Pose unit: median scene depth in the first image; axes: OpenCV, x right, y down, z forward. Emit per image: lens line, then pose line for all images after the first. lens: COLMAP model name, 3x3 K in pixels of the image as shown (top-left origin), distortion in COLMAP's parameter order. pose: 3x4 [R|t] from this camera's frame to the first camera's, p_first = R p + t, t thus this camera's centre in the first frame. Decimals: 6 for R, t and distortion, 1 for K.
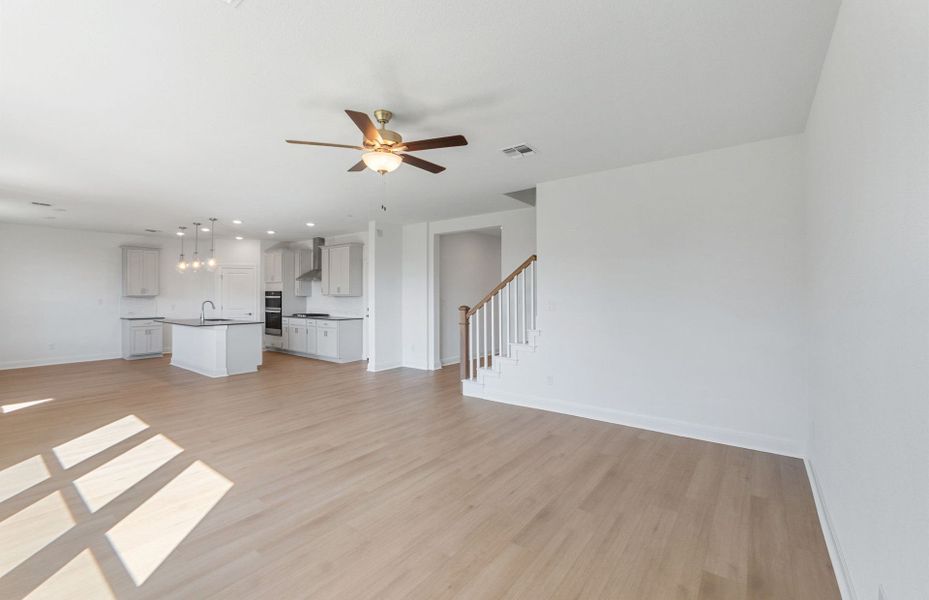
lens RADIAL K [[389.4, 0, 470.4], [0, 389.4, 290.7], [0, 0, 1]] dist [-0.002704, -0.000846]
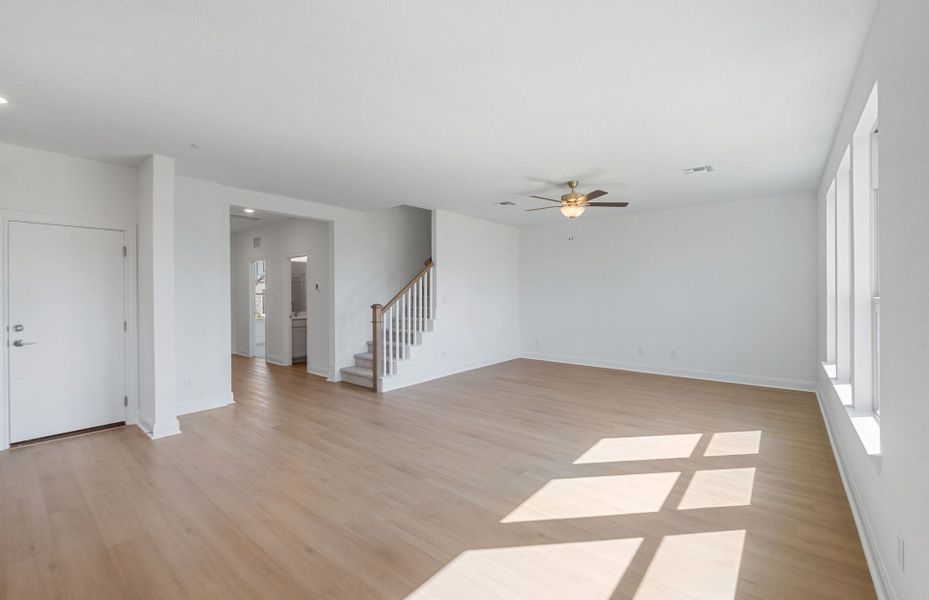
lens RADIAL K [[389.4, 0, 470.4], [0, 389.4, 290.7], [0, 0, 1]] dist [-0.002704, -0.000846]
pose [[0.036098, 0.007334, 0.999321, -1.515313], [-0.001969, 0.999972, -0.007268, 0.018371], [-0.999346, -0.001705, 0.036112, 1.106906]]
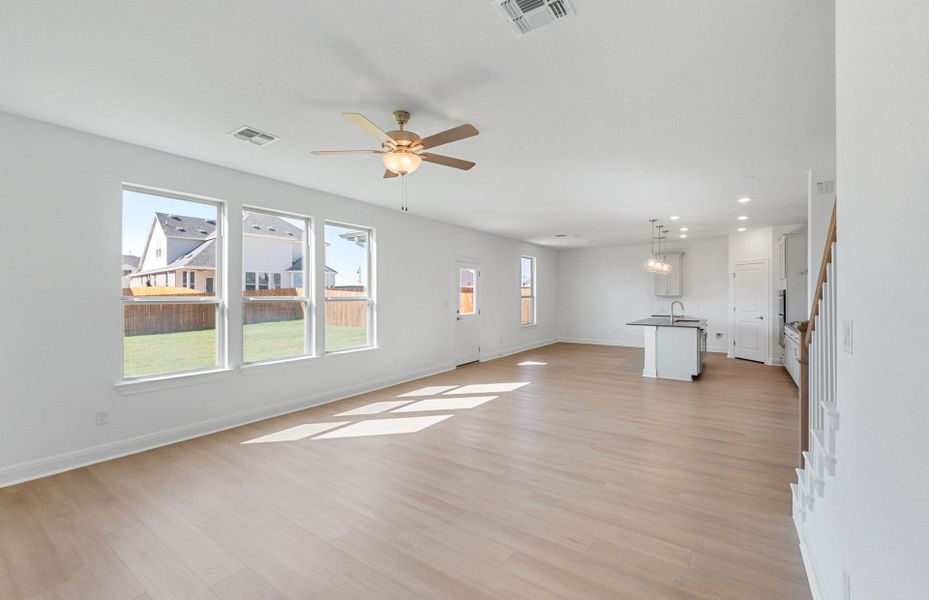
lens RADIAL K [[389.2, 0, 471.3], [0, 389.2, 293.6], [0, 0, 1]] dist [-0.003495, -0.000680]
pose [[0.045866, -0.001785, -0.998946, 0.629398], [0.009704, 0.999952, -0.001341, 0.004964], [0.998900, -0.009632, 0.045882, 0.910899]]
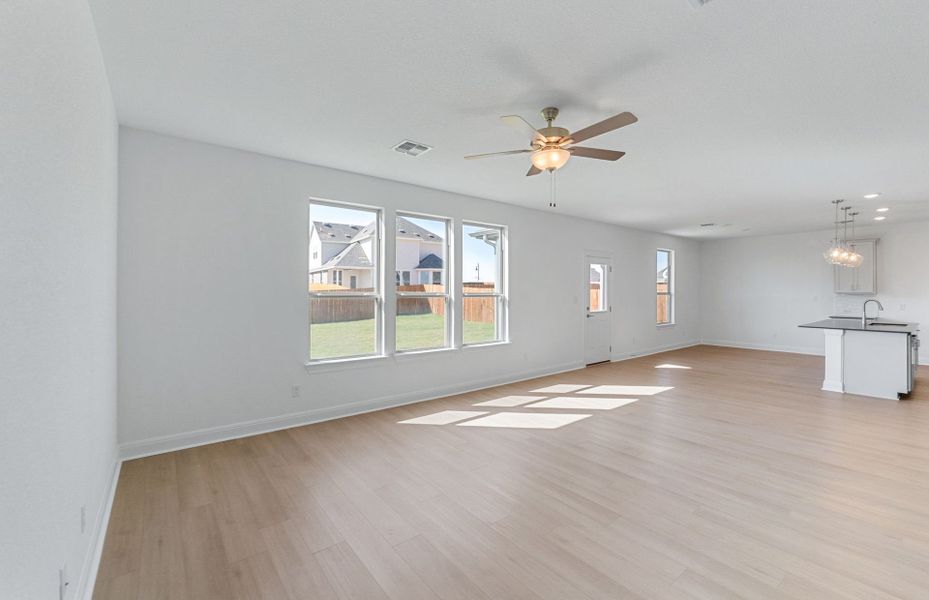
lens RADIAL K [[389.4, 0, 470.4], [0, 389.4, 290.7], [0, 0, 1]] dist [-0.002704, -0.000846]
pose [[-0.244374, 0.000405, -0.969681, 0.643928], [0.007835, 0.999968, -0.001557, 0.004817], [0.969649, -0.007978, -0.244370, 0.841964]]
